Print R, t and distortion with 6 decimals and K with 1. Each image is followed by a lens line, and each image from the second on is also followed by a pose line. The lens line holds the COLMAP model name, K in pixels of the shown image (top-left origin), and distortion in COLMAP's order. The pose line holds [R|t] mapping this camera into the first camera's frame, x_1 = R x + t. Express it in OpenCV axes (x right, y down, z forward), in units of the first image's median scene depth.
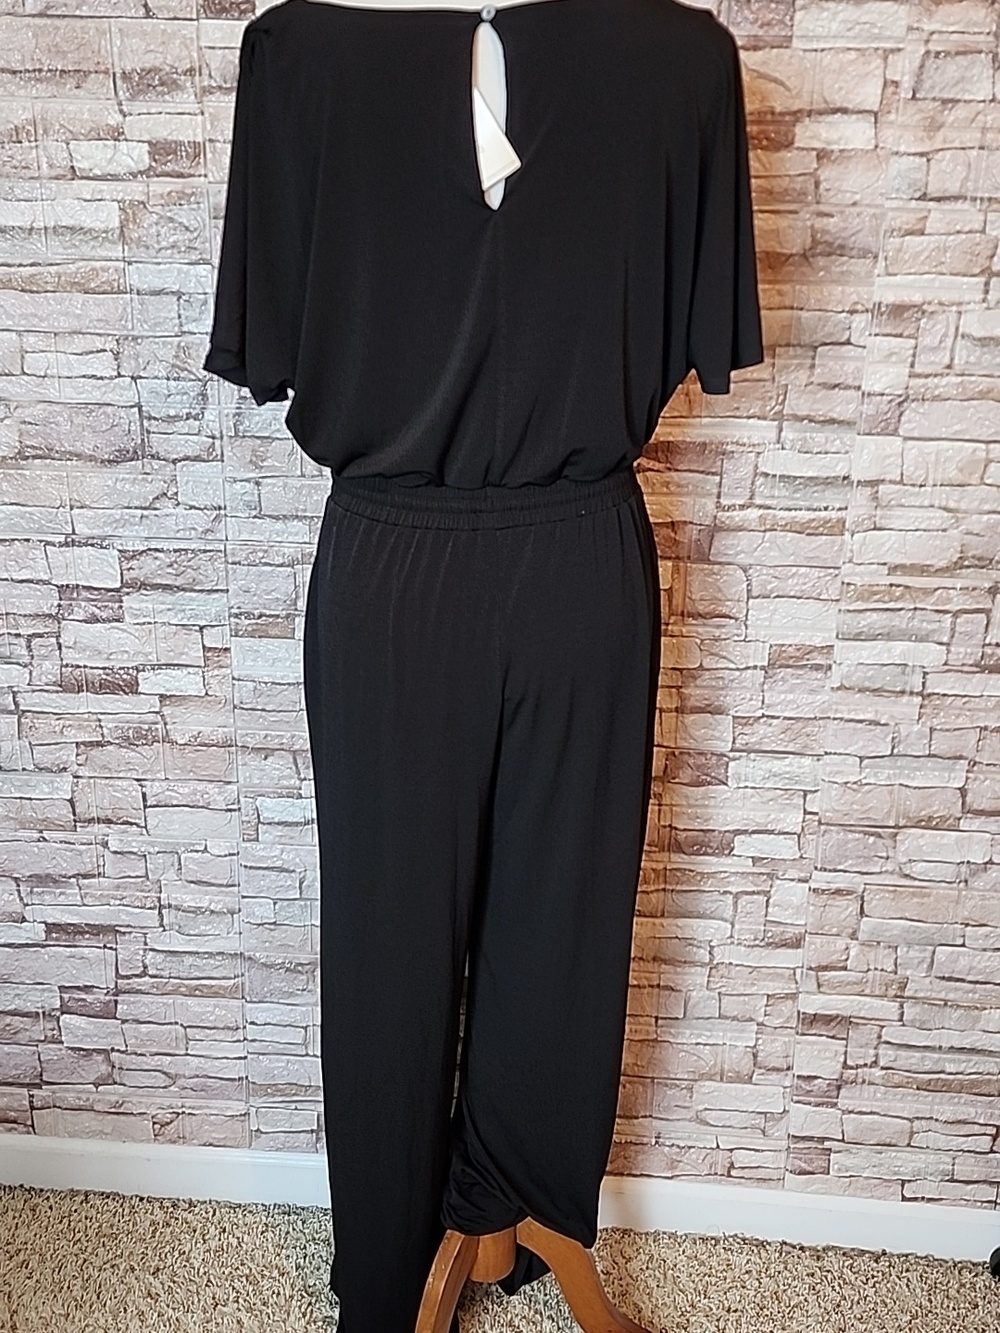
lens RADIAL K [[895.2, 0, 504.7], [0, 895.2, 677.2], [0, 0, 1]] dist [0.046263, -0.026260]
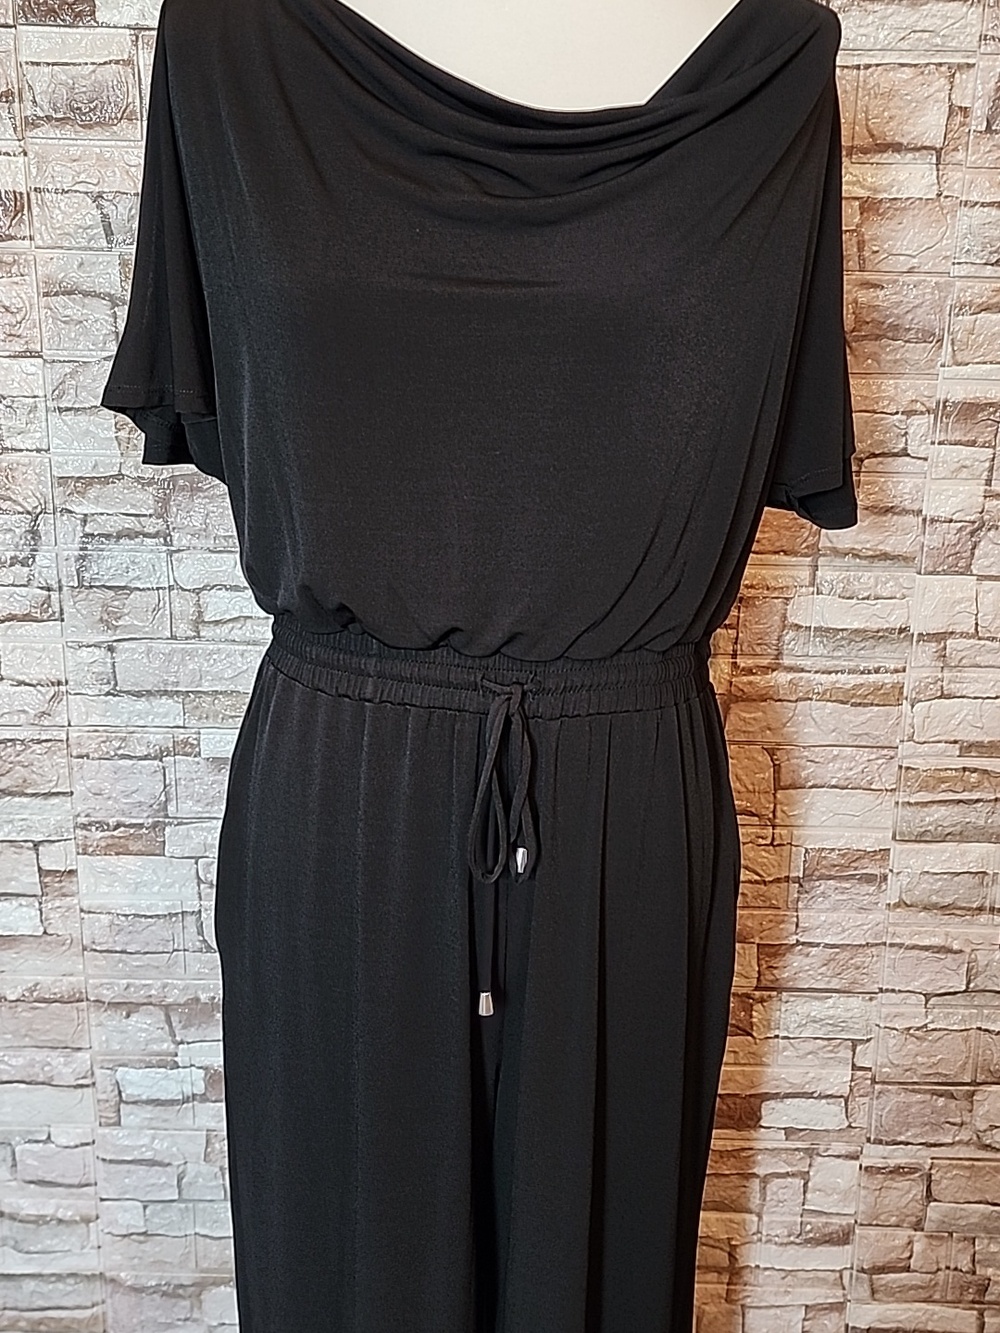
lens RADIAL K [[895.2, 0, 500.9], [0, 895.2, 664.1], [0, 0, 1]] dist [0.046263, -0.026260]
pose [[0.998117, -0.015489, 0.059346, -0.000859], [0.027024, 0.979662, -0.198827, -0.045833], [-0.055059, 0.200056, 0.978236, 0.250871]]
